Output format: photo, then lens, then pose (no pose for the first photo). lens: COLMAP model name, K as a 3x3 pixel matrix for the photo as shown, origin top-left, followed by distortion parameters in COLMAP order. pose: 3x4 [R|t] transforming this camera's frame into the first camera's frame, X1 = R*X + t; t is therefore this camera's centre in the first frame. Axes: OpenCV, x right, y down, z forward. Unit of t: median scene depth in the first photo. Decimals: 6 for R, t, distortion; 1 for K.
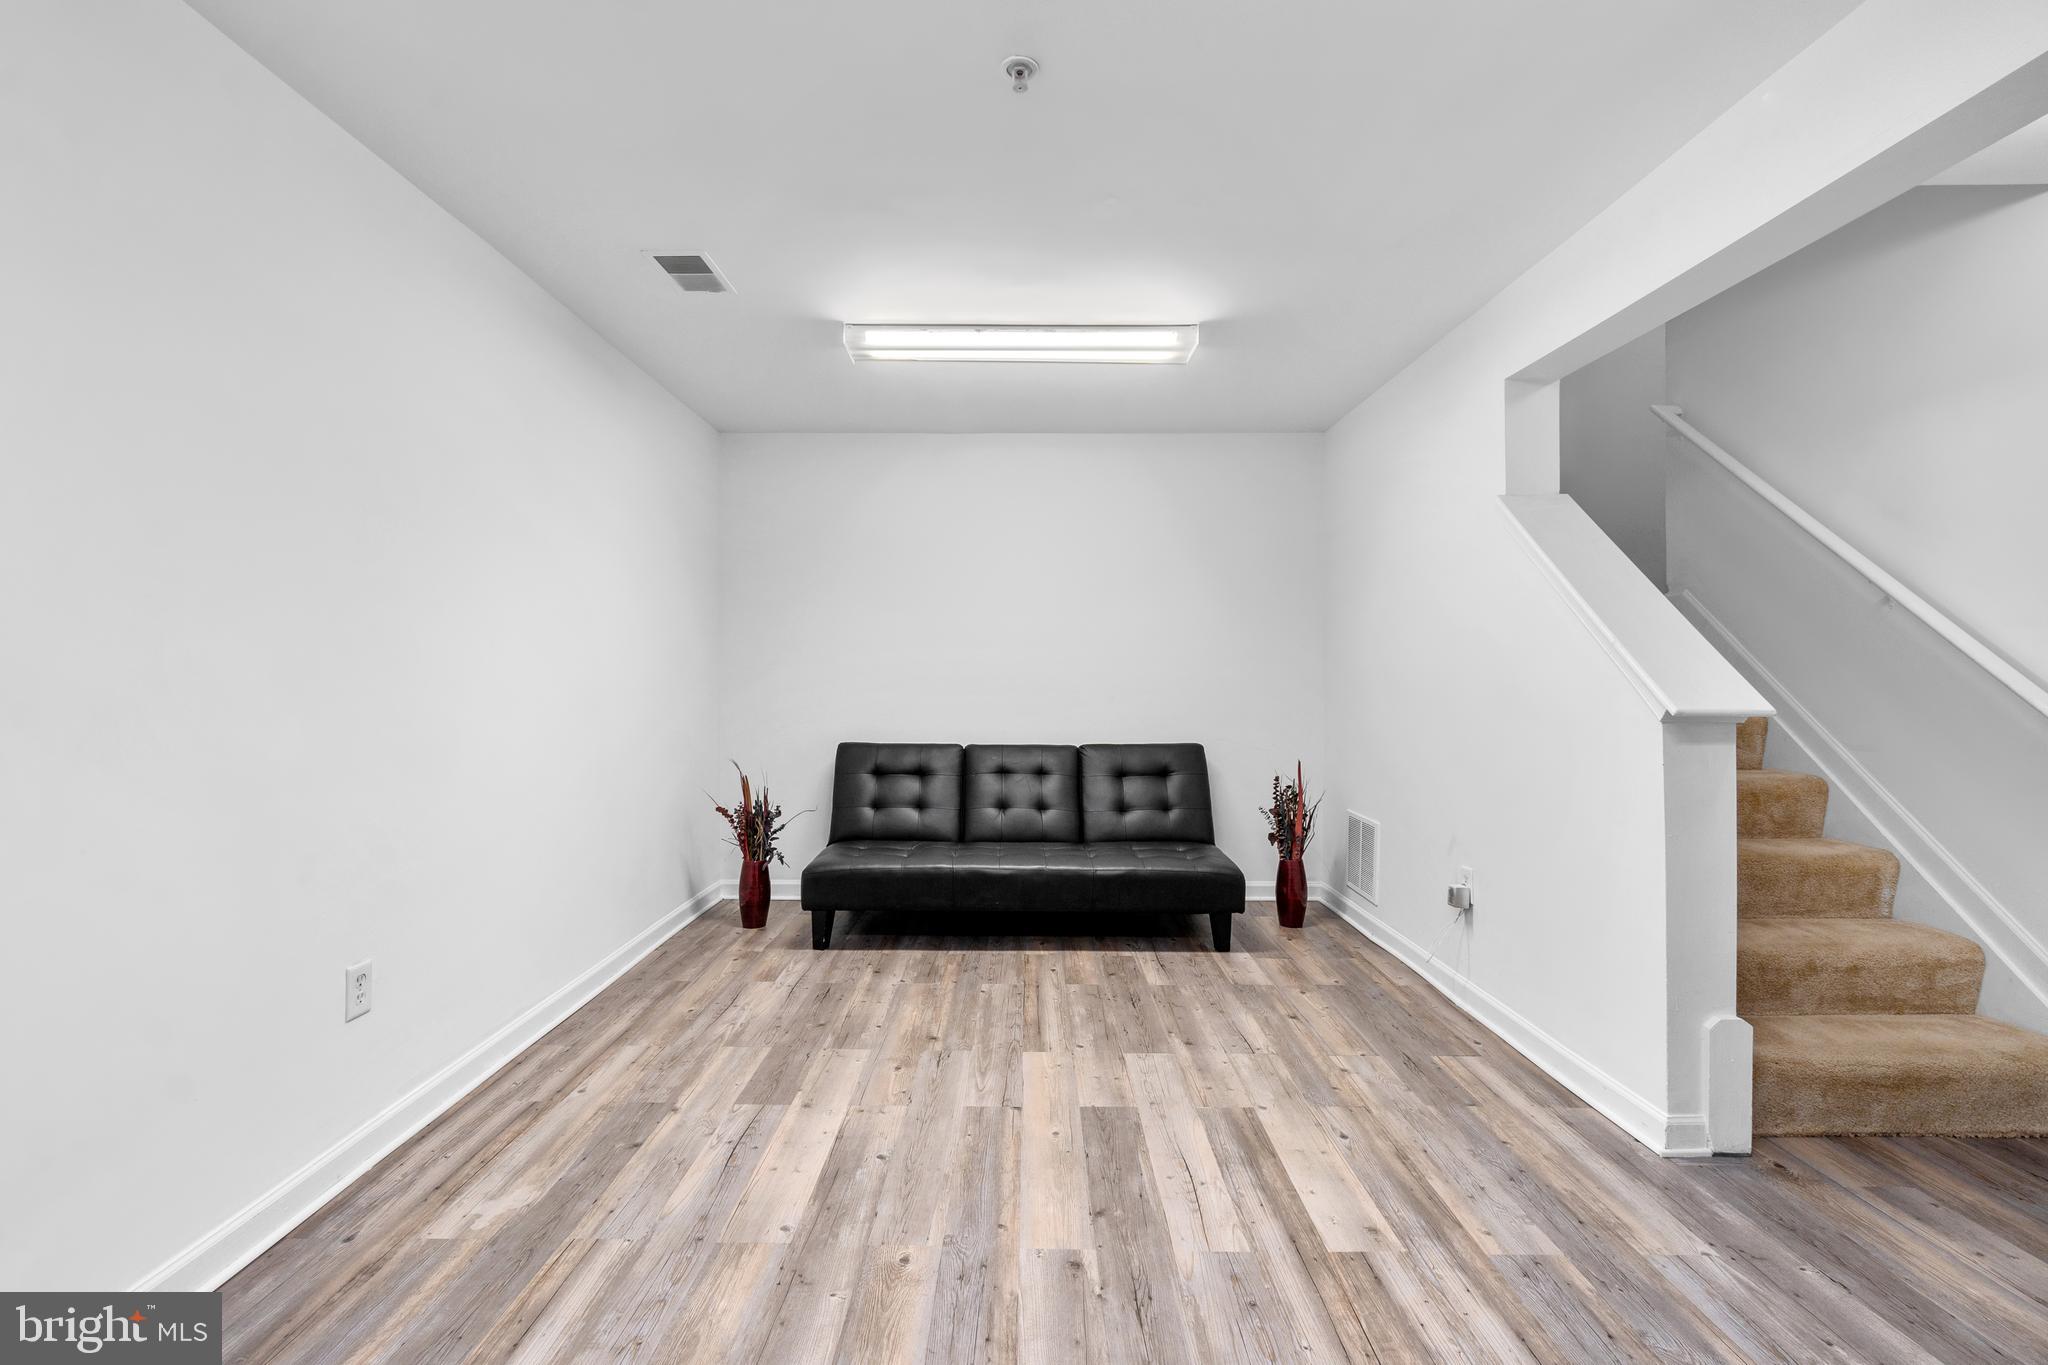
lens RADIAL K [[886.2, 0, 1019.9], [0, 886.2, 680.9], [0, 0, 1]] dist [-0.008351, 0.002056]
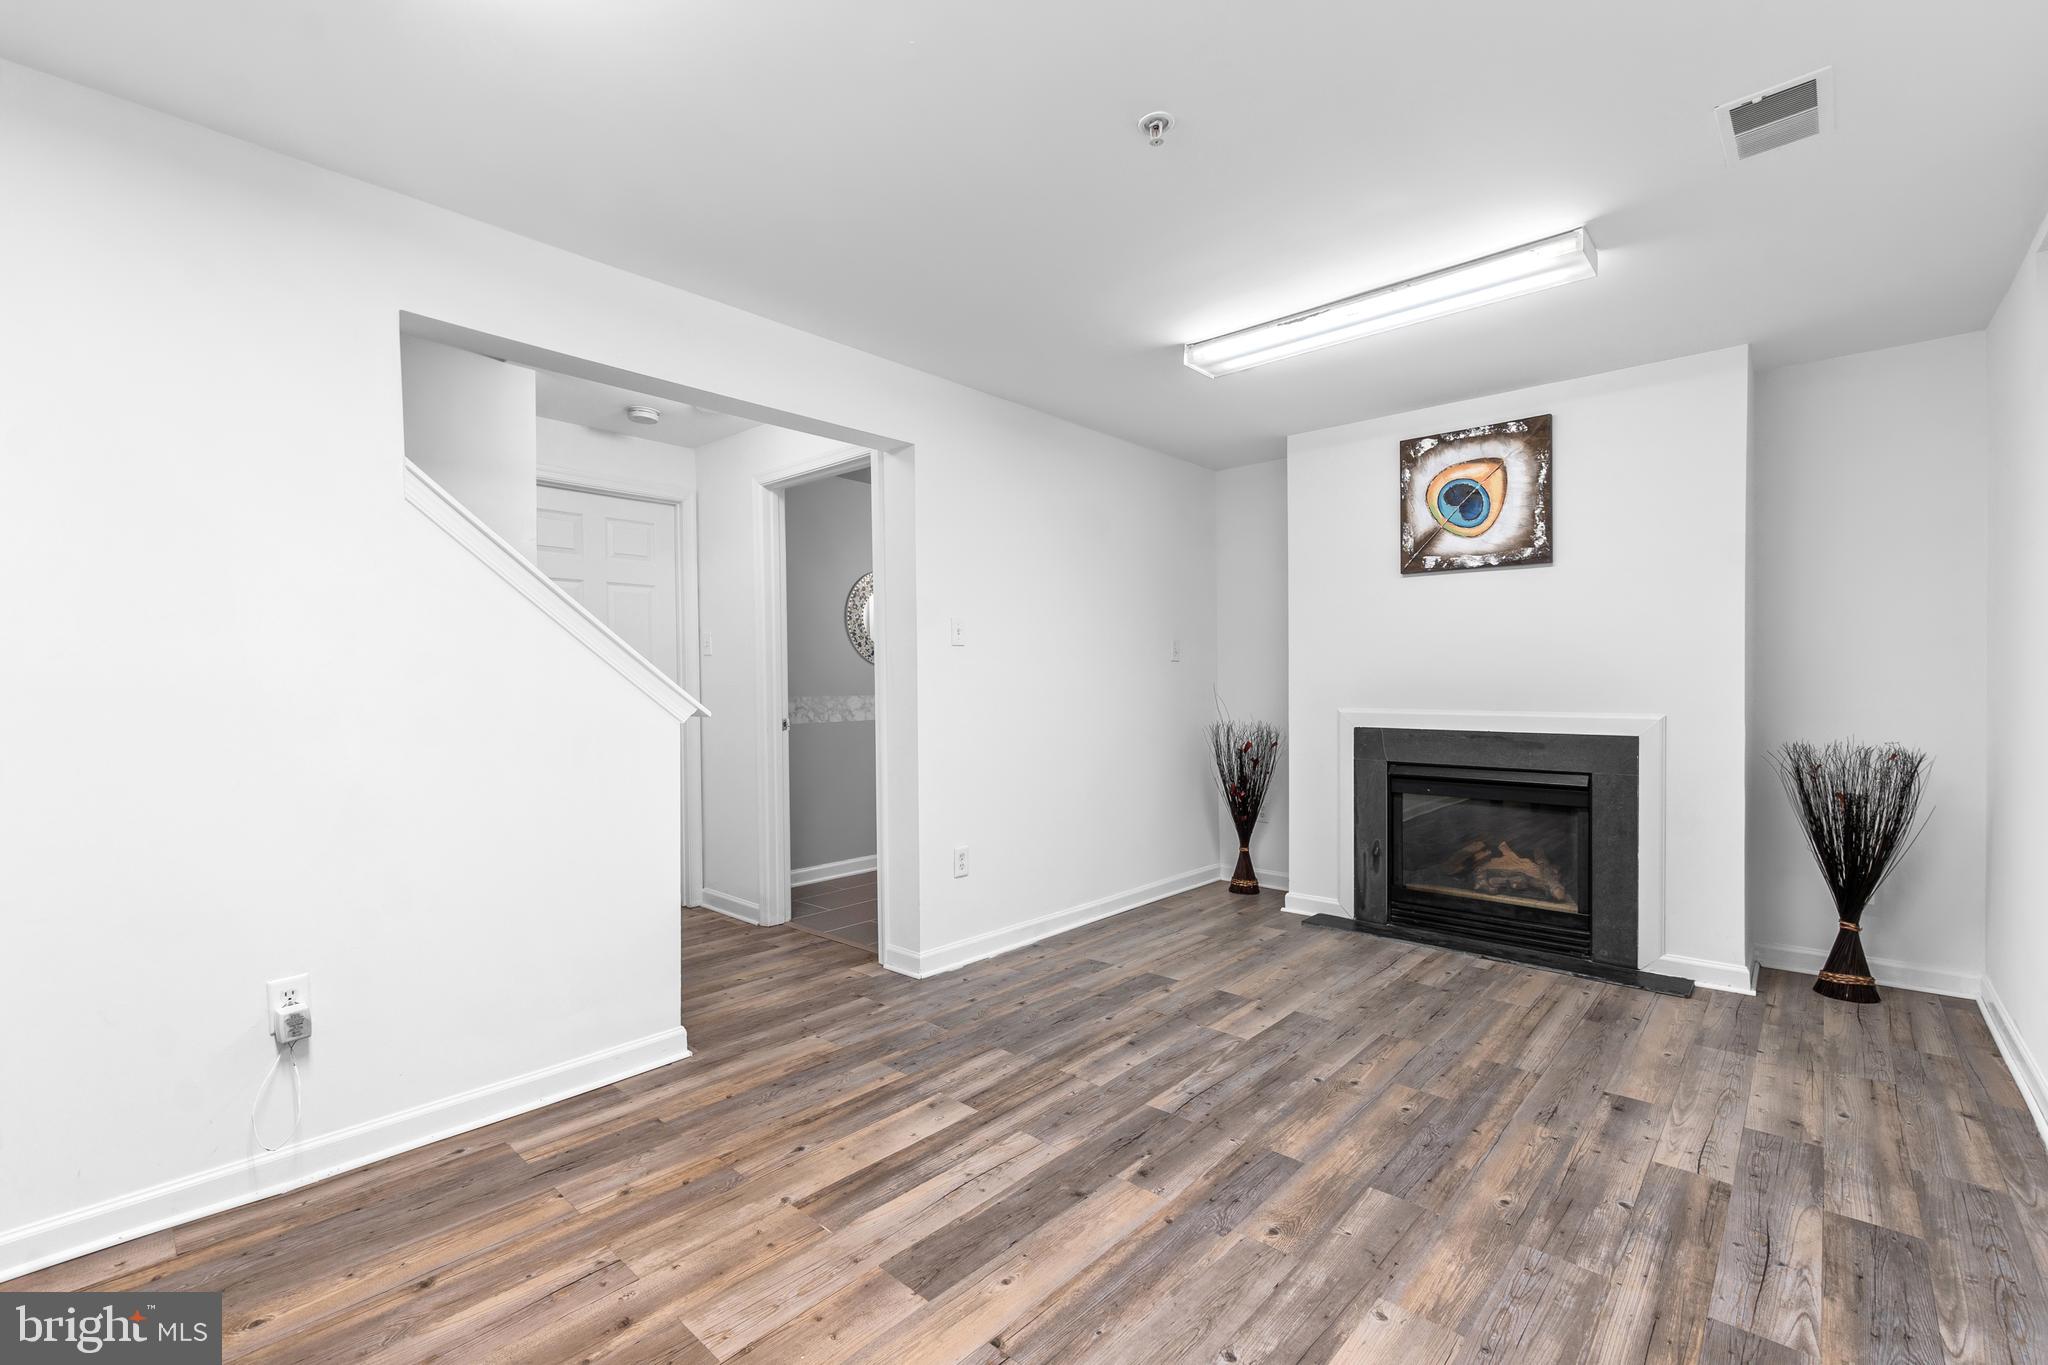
lens RADIAL K [[886.2, 0, 1022.2], [0, 886.2, 684.2], [0, 0, 1]] dist [-0.008351, 0.002056]
pose [[-0.743780, 0.000715, 0.668424, -0.559598], [0.006077, 0.999965, 0.005693, -0.015673], [-0.668397, 0.008297, -0.743759, 1.799195]]
